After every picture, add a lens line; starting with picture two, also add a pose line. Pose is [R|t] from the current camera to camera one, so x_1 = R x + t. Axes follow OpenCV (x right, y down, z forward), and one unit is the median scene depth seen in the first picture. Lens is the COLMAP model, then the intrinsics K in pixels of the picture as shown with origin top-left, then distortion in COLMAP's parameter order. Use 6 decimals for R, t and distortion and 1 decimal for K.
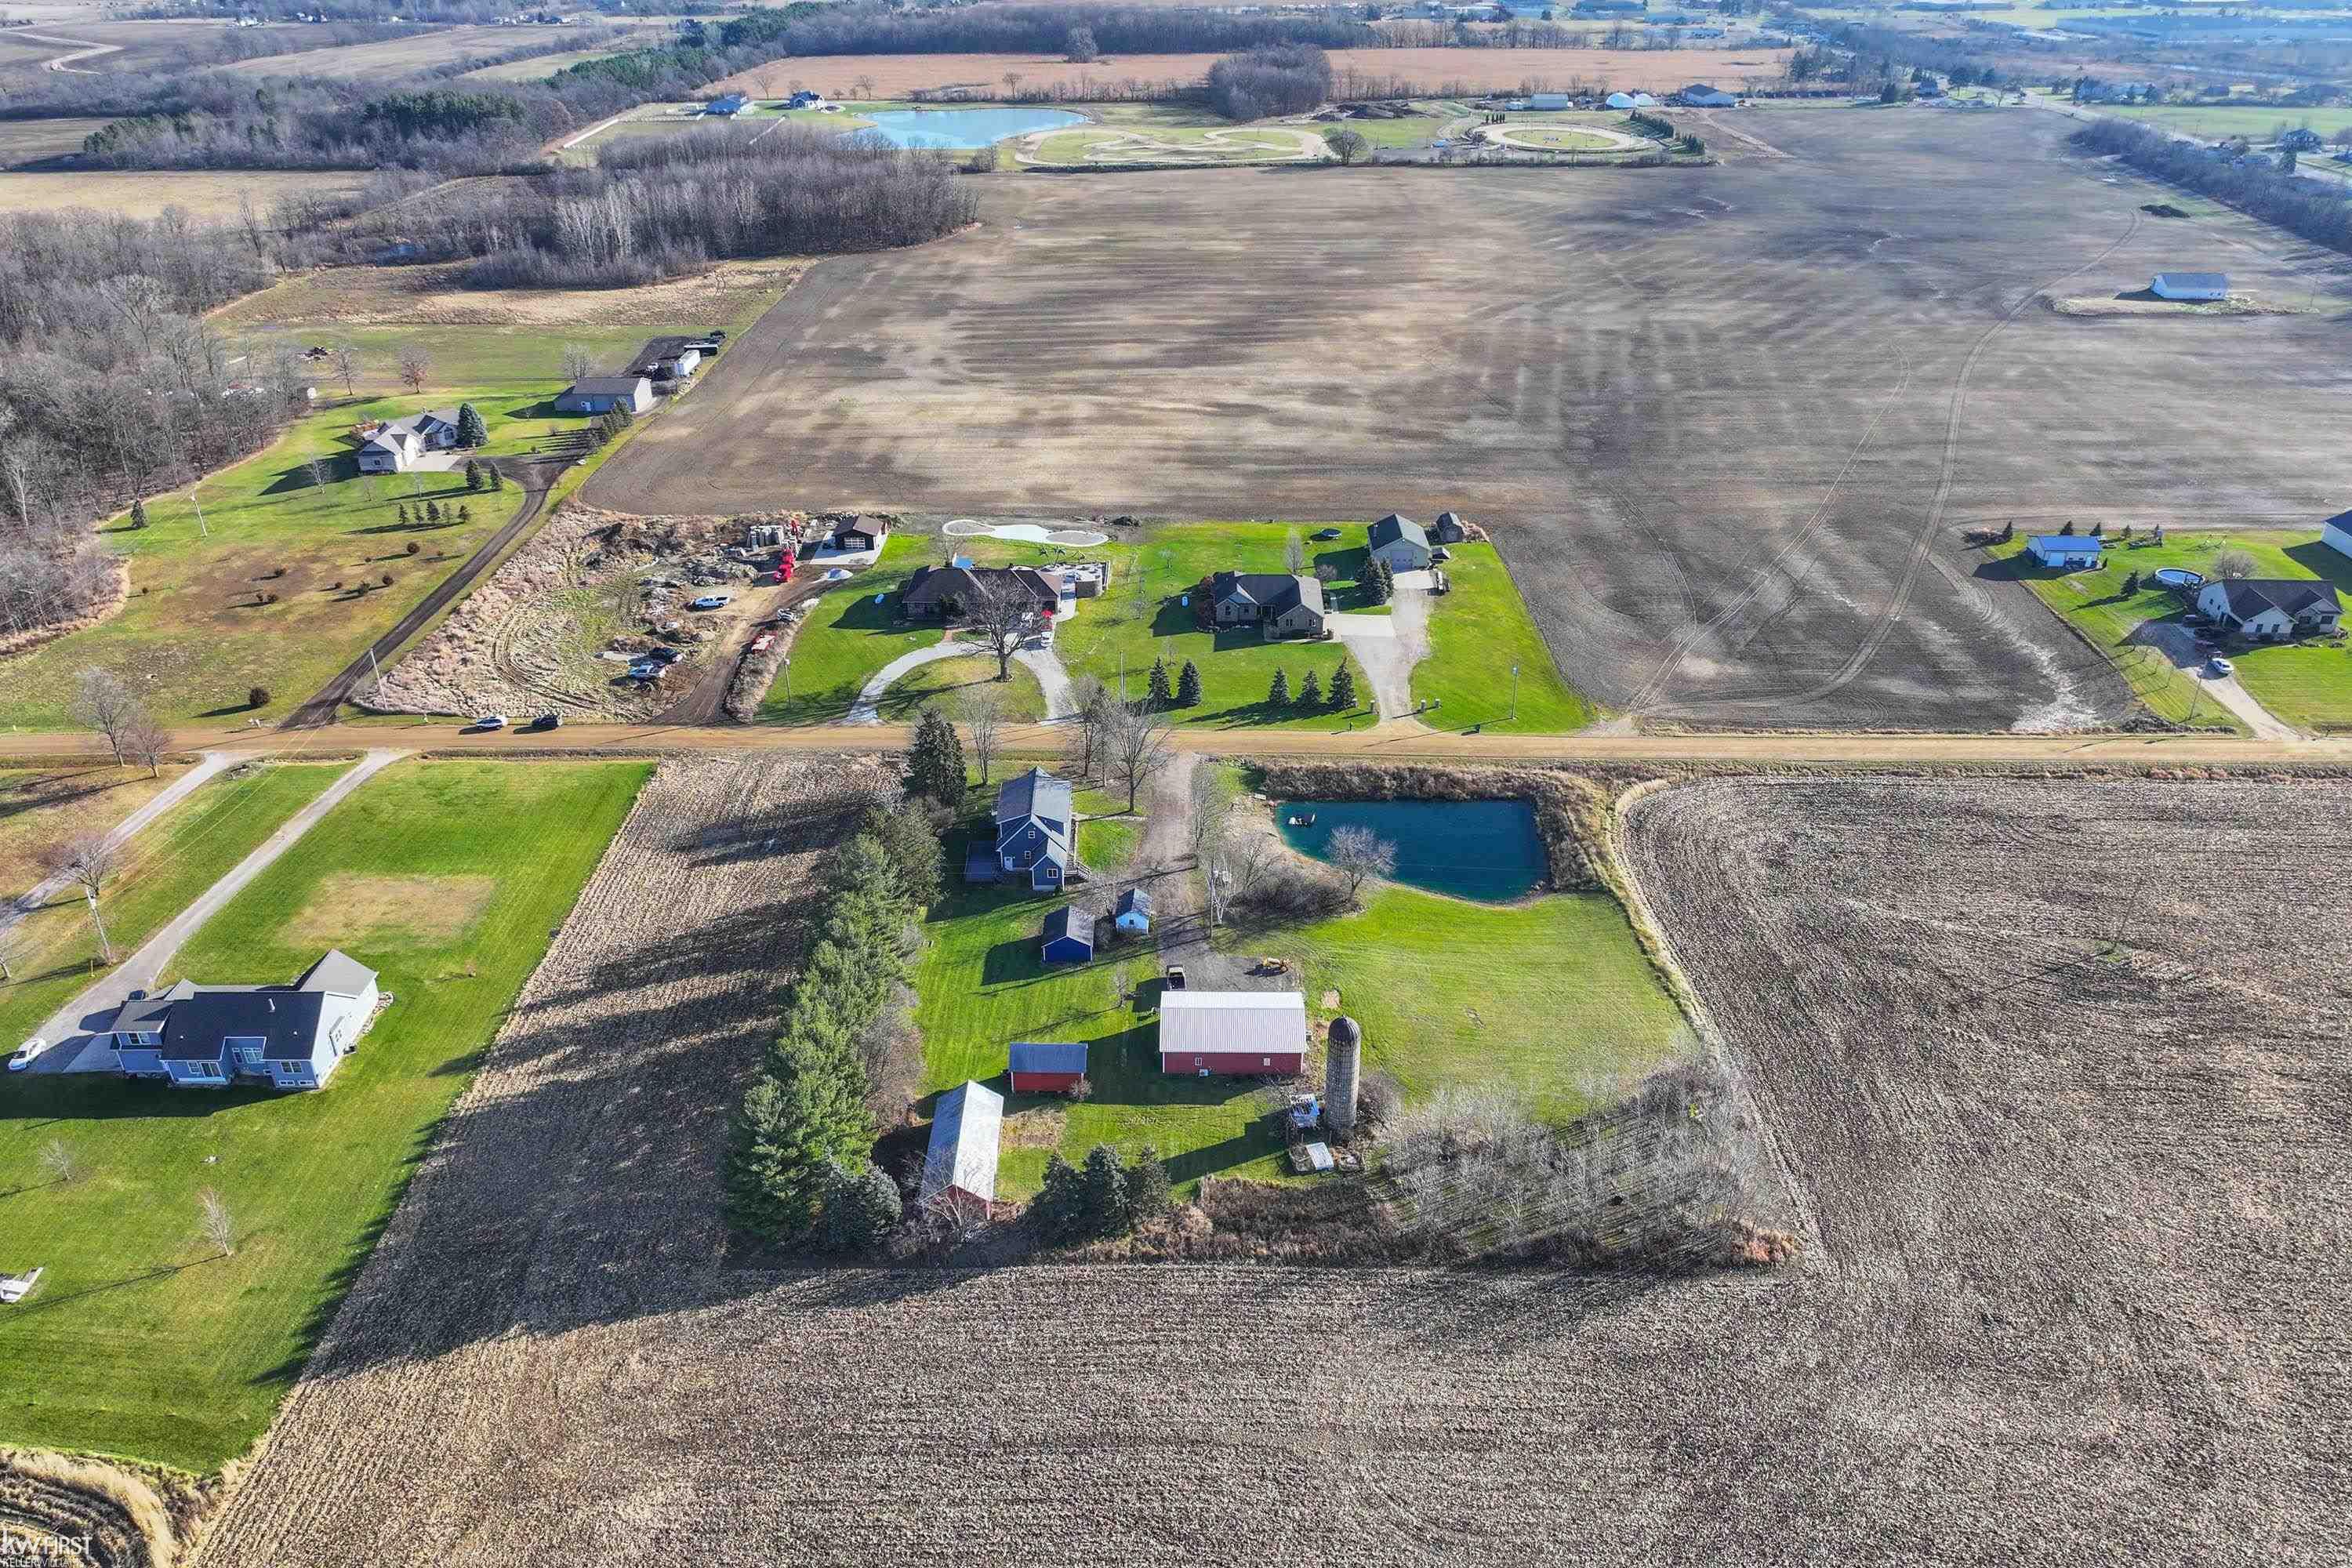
lens RADIAL K [[1657.6, 0, 1175.4], [0, 1657.6, 783.8], [0, 0, 1]] dist [0.007418, 0.006324]
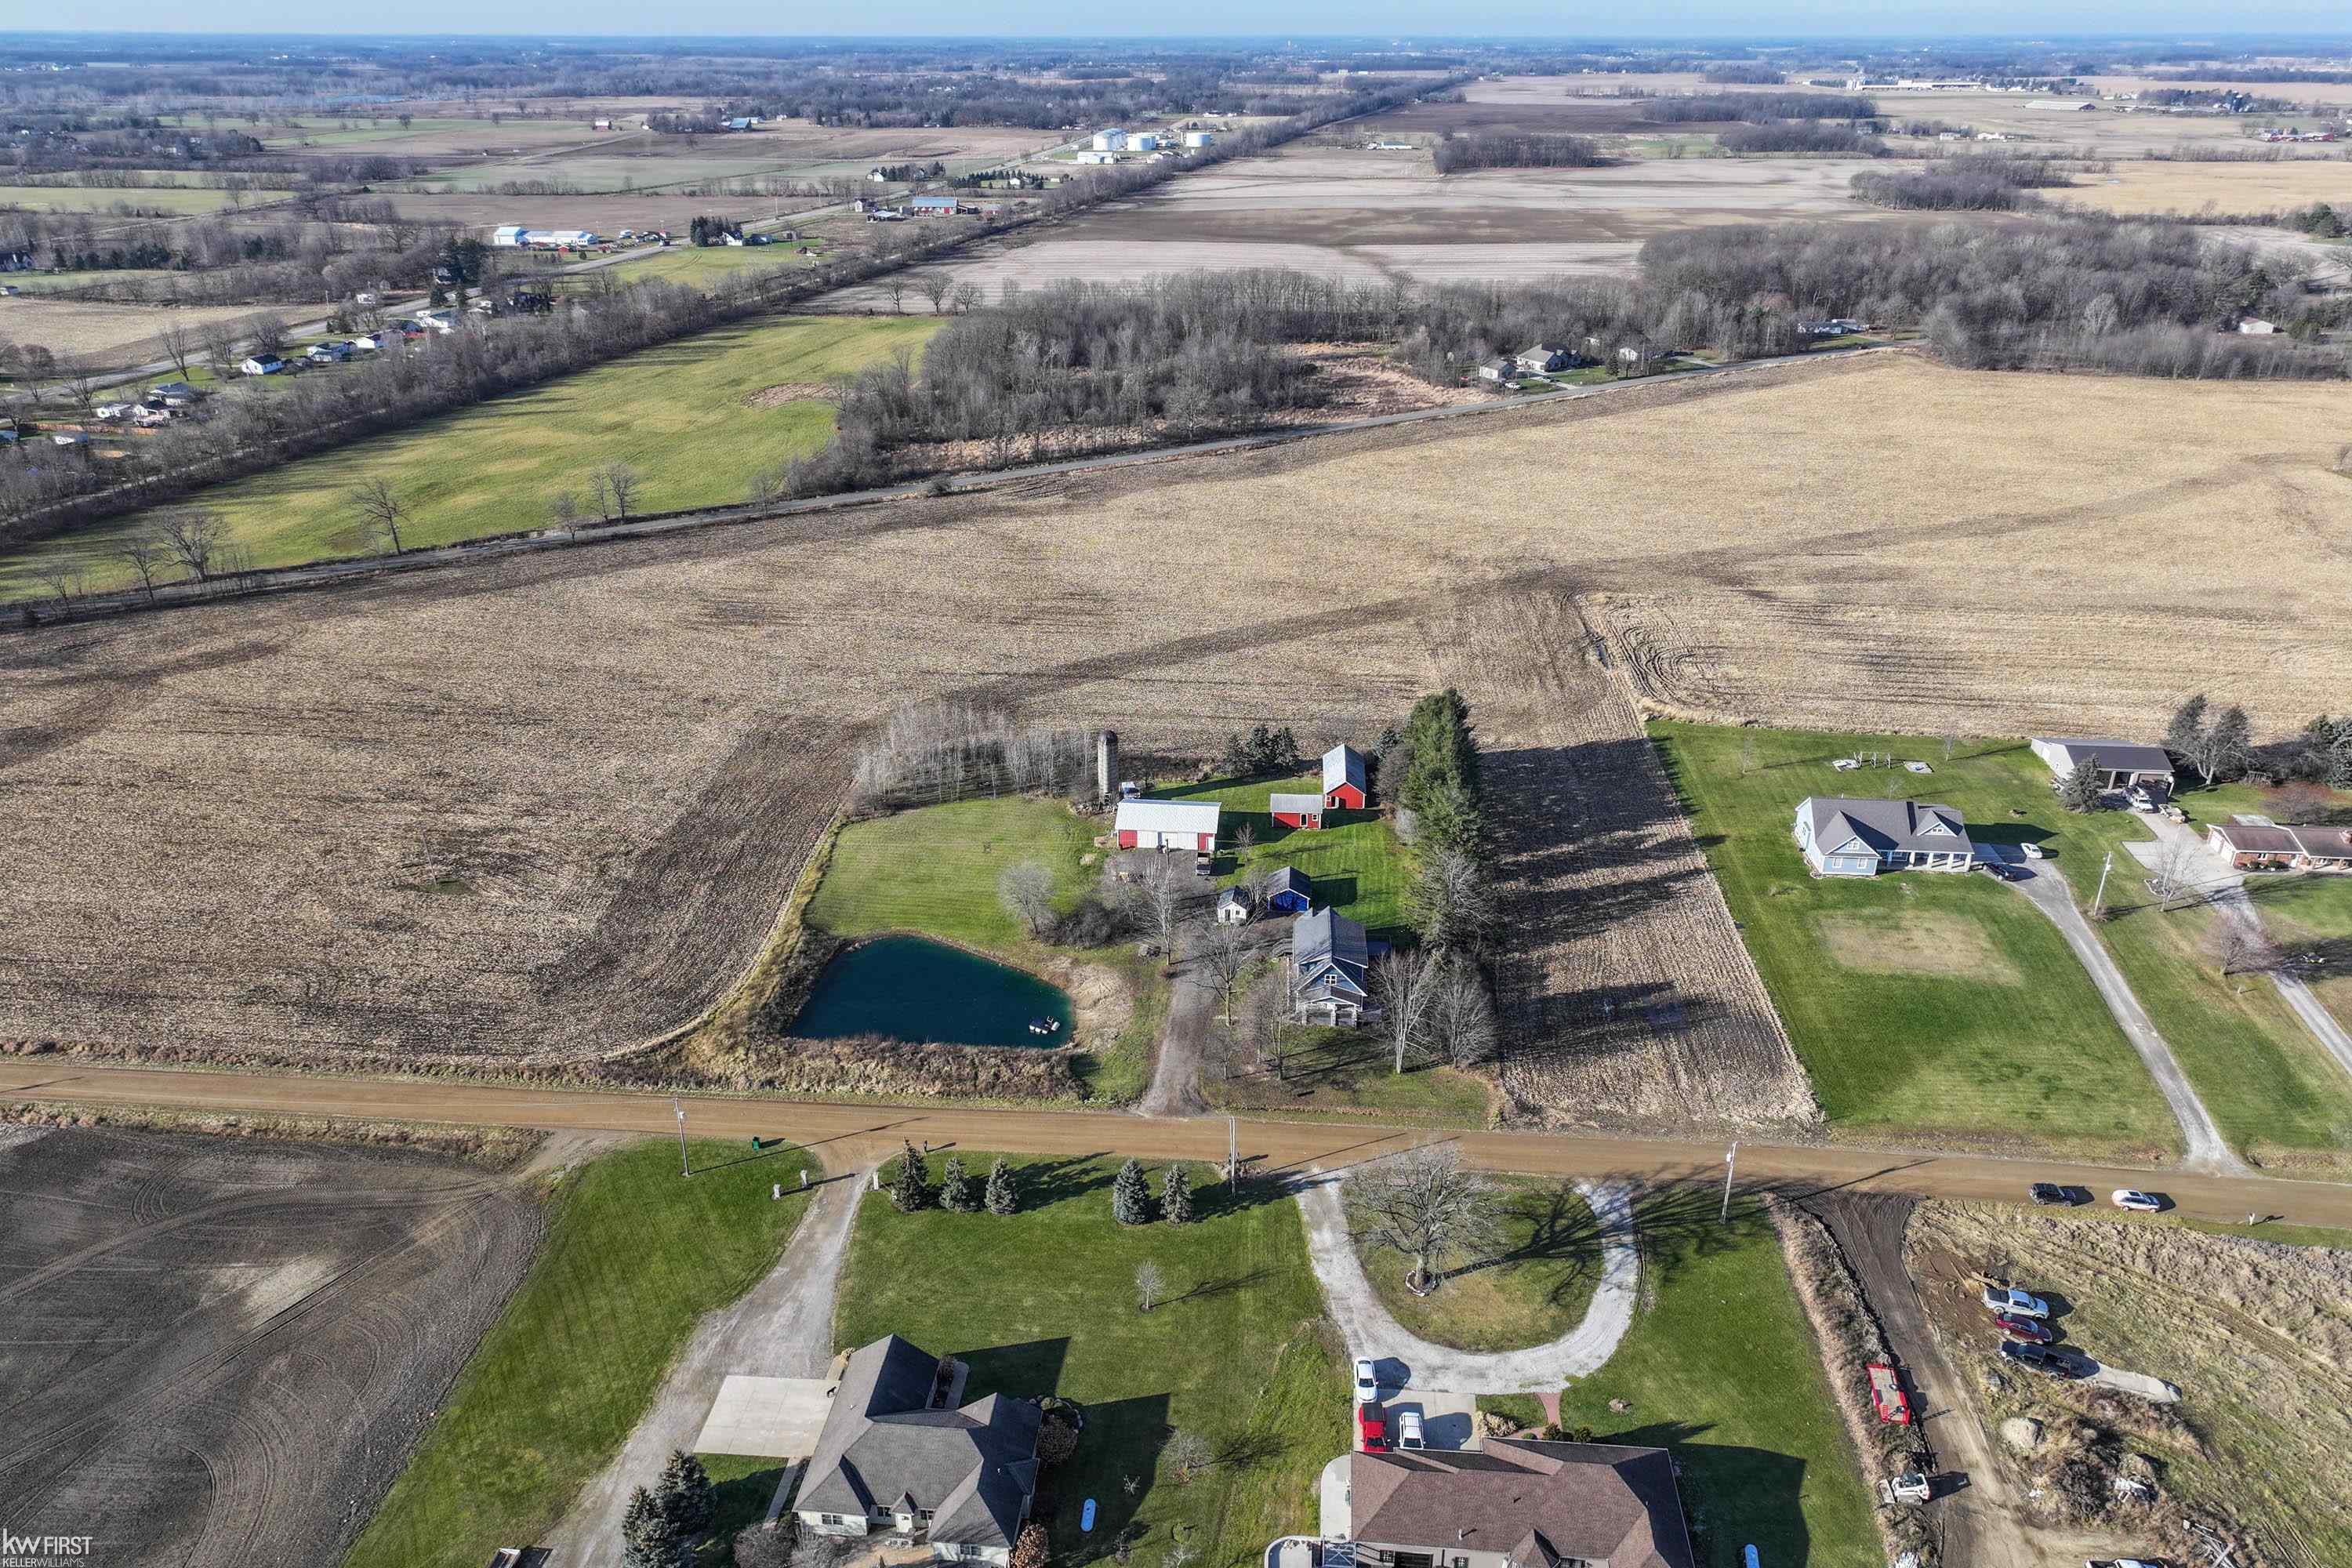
lens RADIAL K [[1657.6, 0, 1188.4], [0, 1657.6, 780.9], [0, 0, 1]] dist [0.007418, 0.006324]
pose [[-0.996995, -0.028035, 0.072218, -0.064072], [0.040463, 0.606505, 0.794049, -0.766646], [-0.066062, 0.794585, -0.603548, 1.402431]]
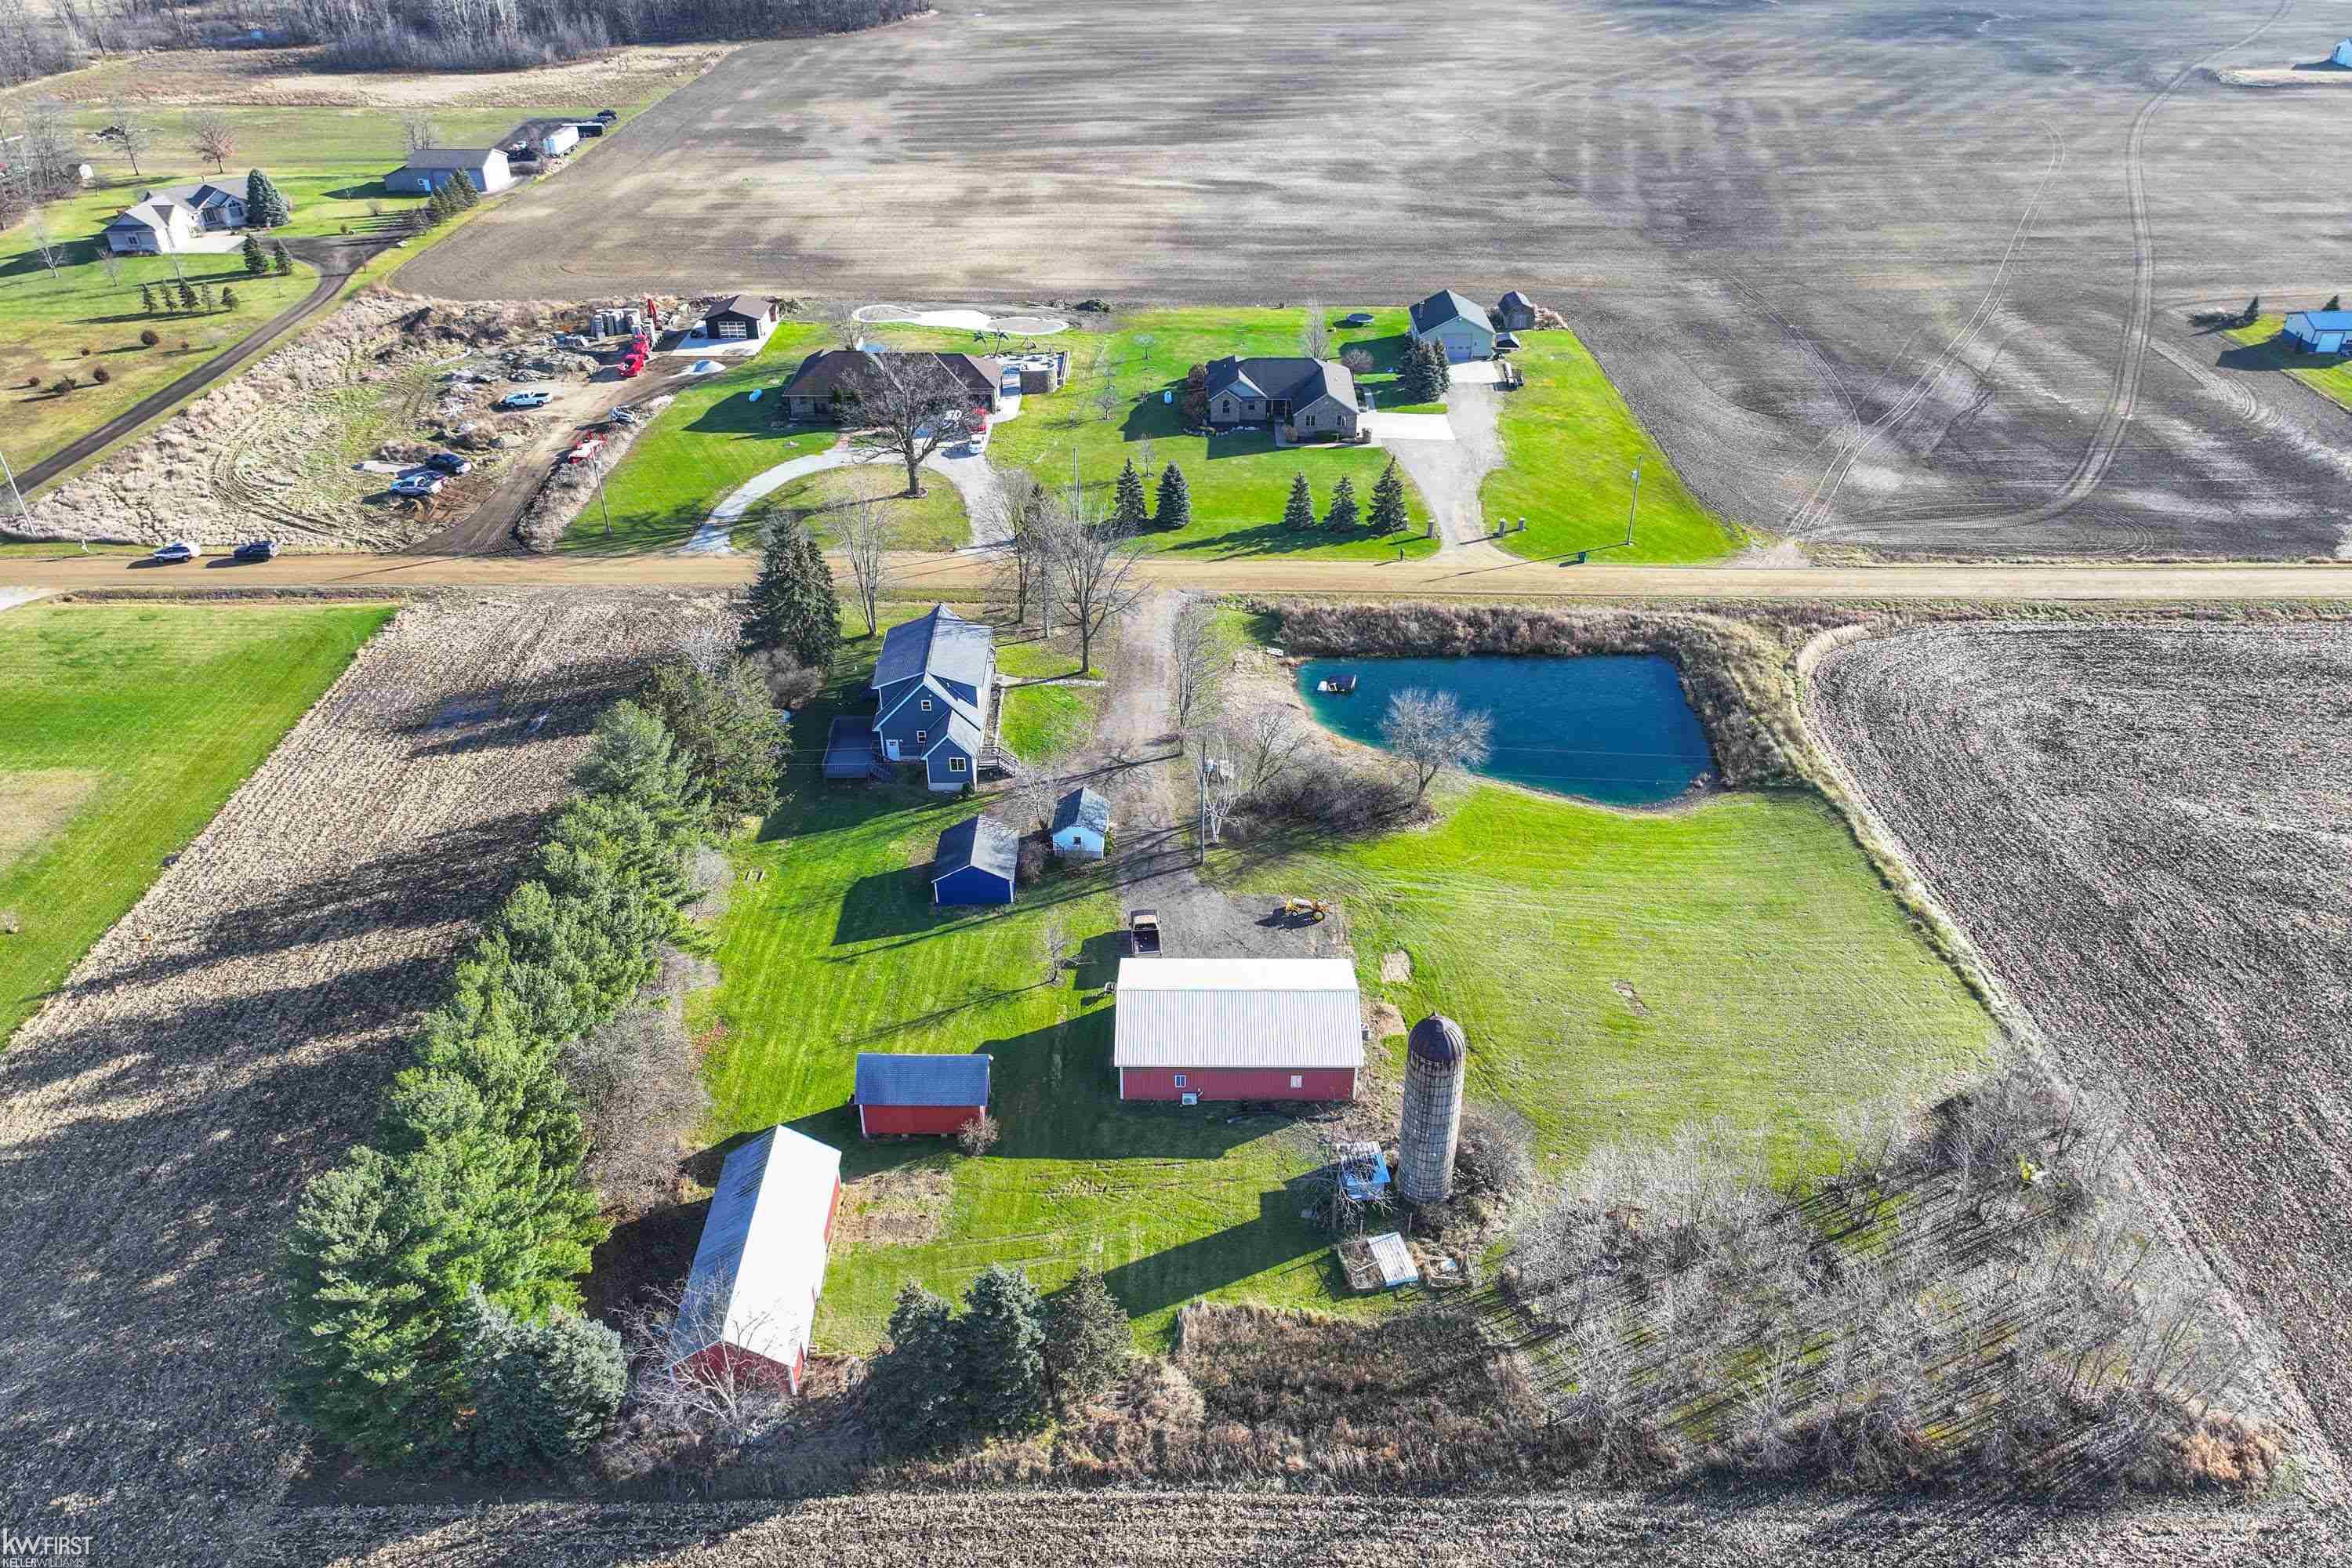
lens RADIAL K [[1657.6, 0, 1175.1], [0, 1657.6, 784.5], [0, 0, 1]] dist [0.007418, 0.006324]
pose [[0.999991, -0.003365, 0.002476, 0.008200], [0.003195, 0.997837, 0.065656, 0.017383], [-0.002692, -0.065647, 0.997839, 0.312779]]
